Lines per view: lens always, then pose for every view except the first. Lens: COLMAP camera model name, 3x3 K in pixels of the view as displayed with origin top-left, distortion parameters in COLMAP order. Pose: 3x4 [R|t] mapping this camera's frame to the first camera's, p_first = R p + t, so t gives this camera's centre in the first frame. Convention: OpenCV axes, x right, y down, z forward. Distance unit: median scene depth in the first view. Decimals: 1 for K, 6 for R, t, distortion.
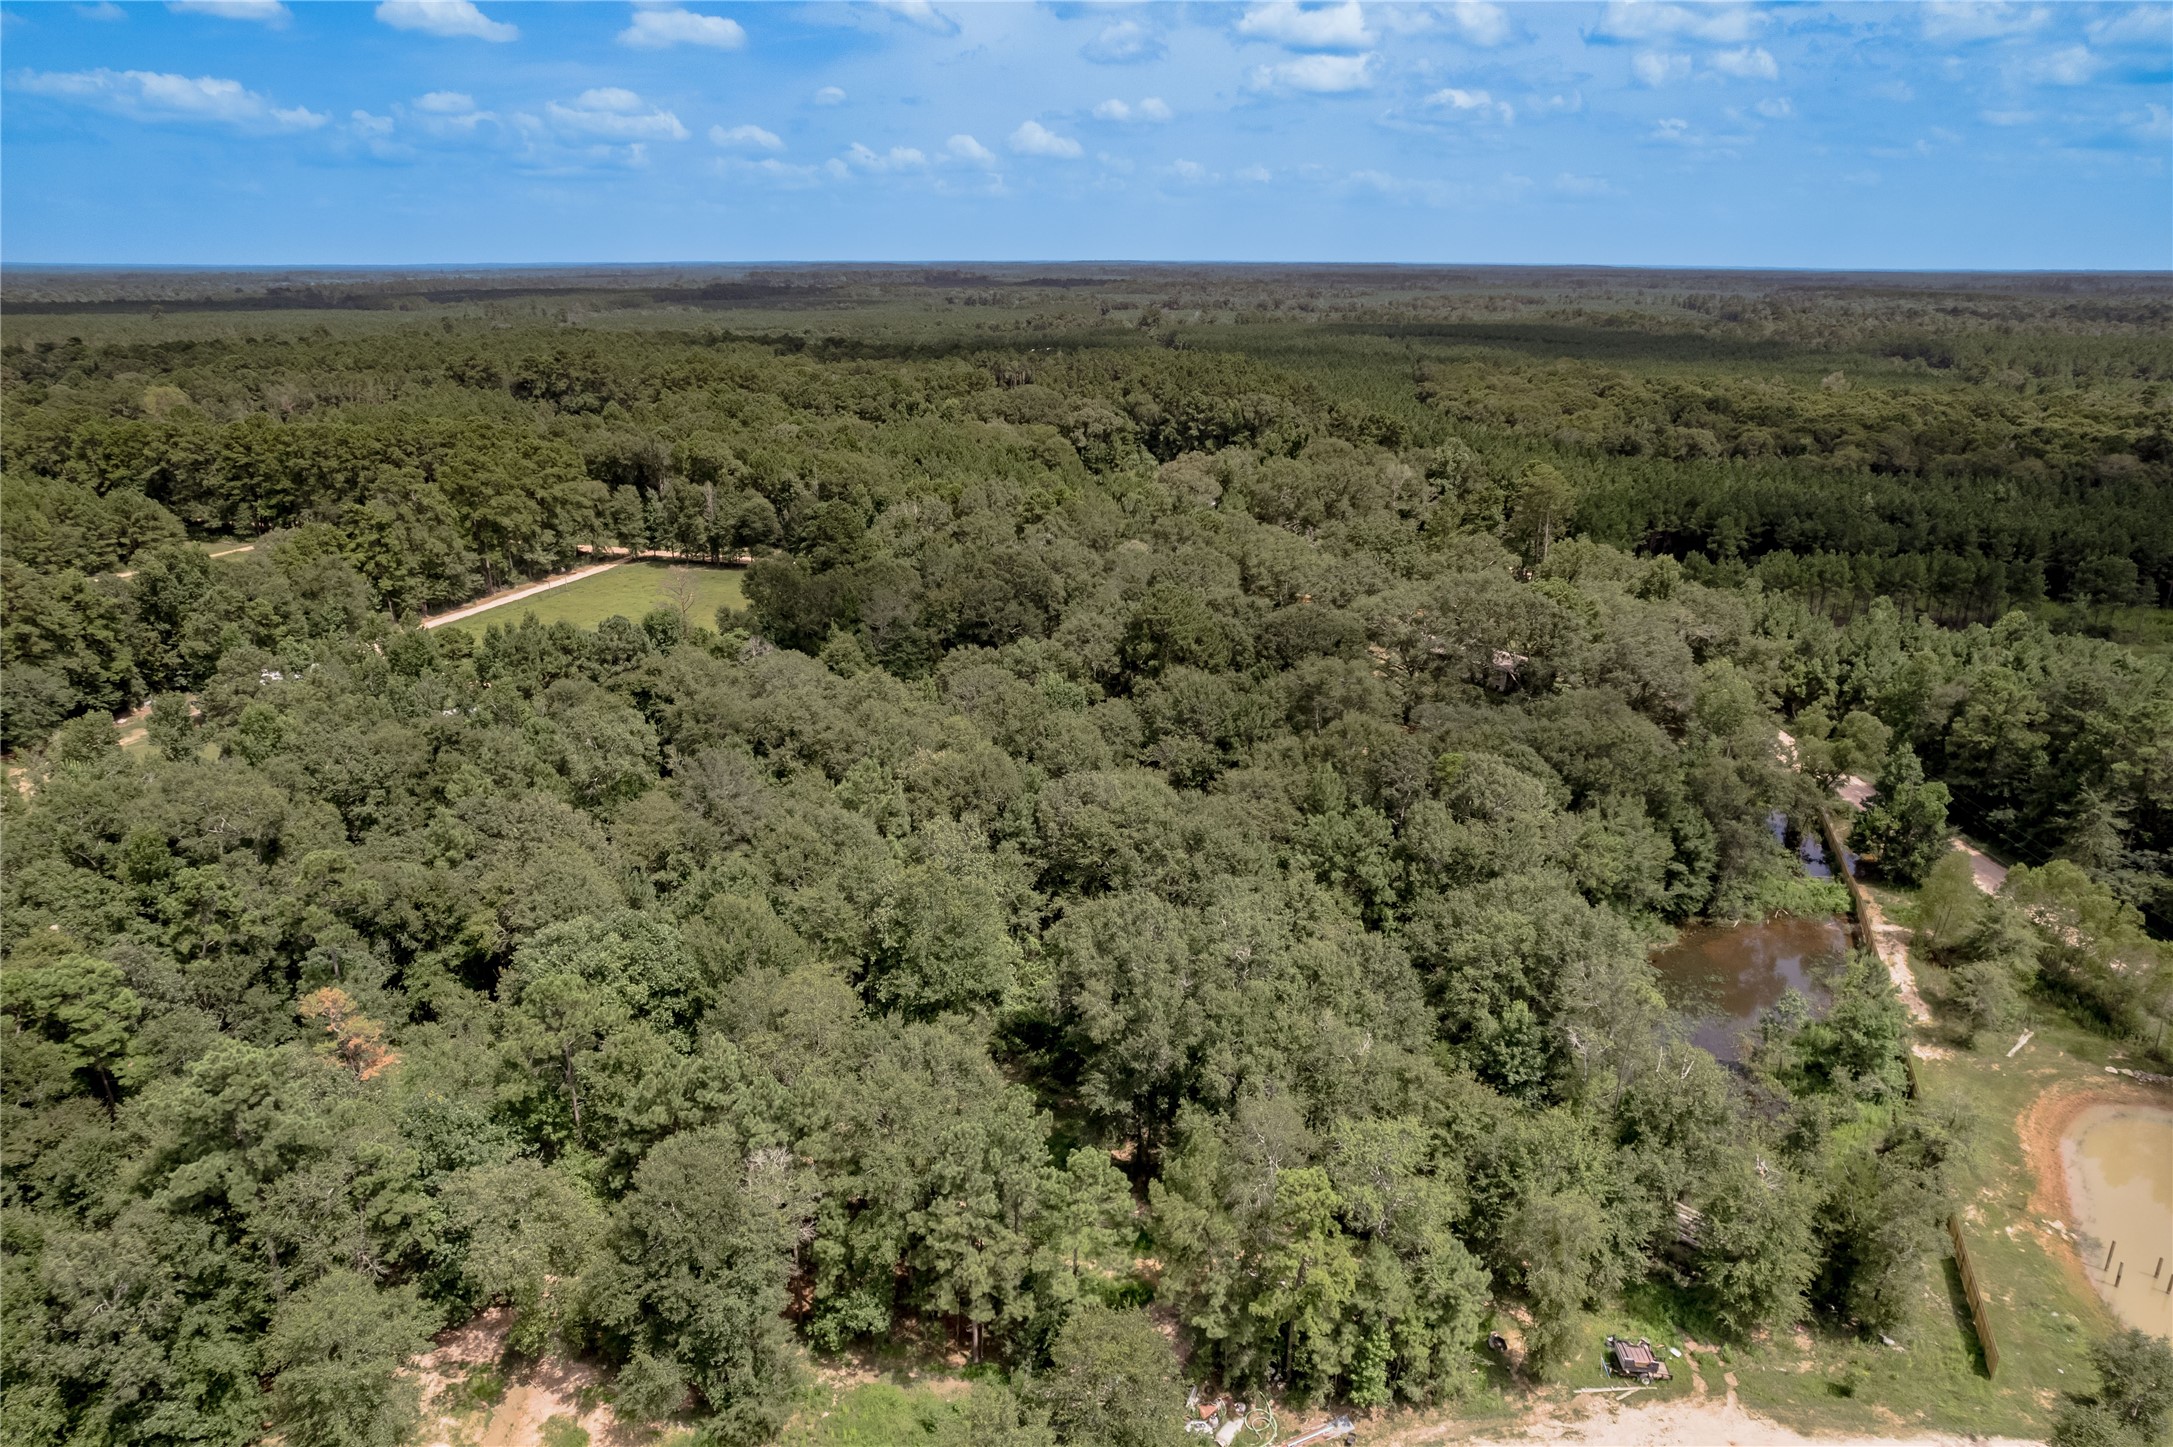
lens RADIAL K [[1397.5, 0, 1092.4], [0, 1397.5, 725.0], [0, 0, 1]] dist [-0.082006, 0.071665]
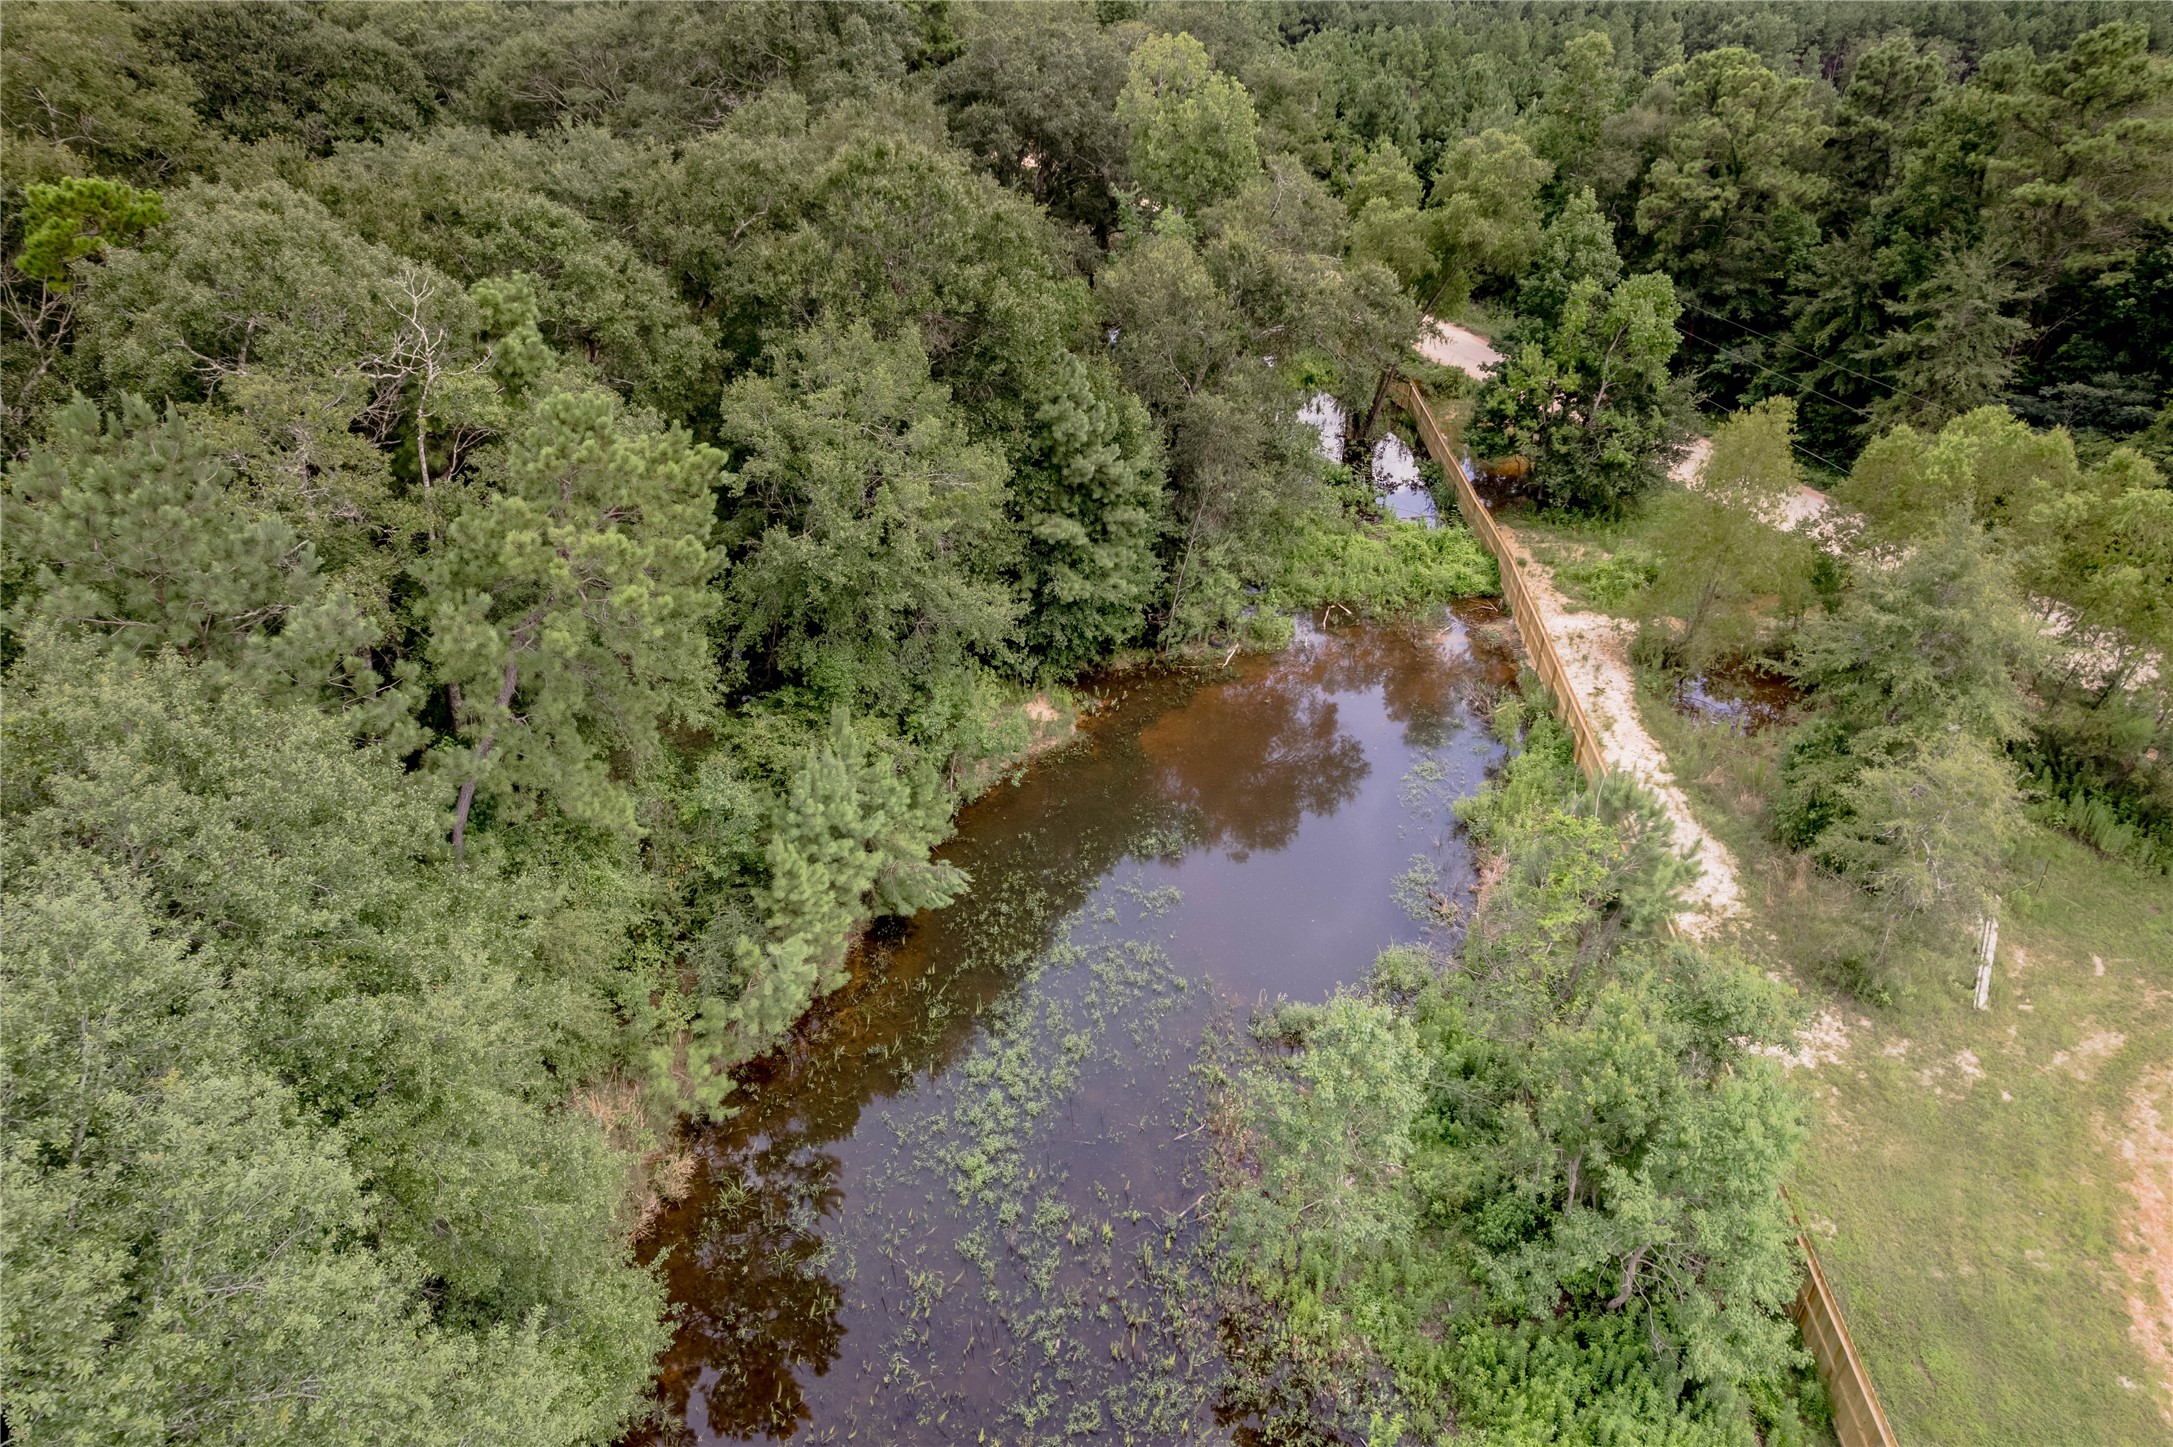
lens RADIAL K [[1406.6, 0, 1095.4], [0, 1406.6, 731.0], [0, 0, 1]] dist [-0.085827, 0.075458]
pose [[0.955153, -0.147102, 0.256989, 0.317287], [0.090199, 0.971171, 0.220660, 0.071399], [-0.282039, -0.187584, 0.940886, 0.615303]]
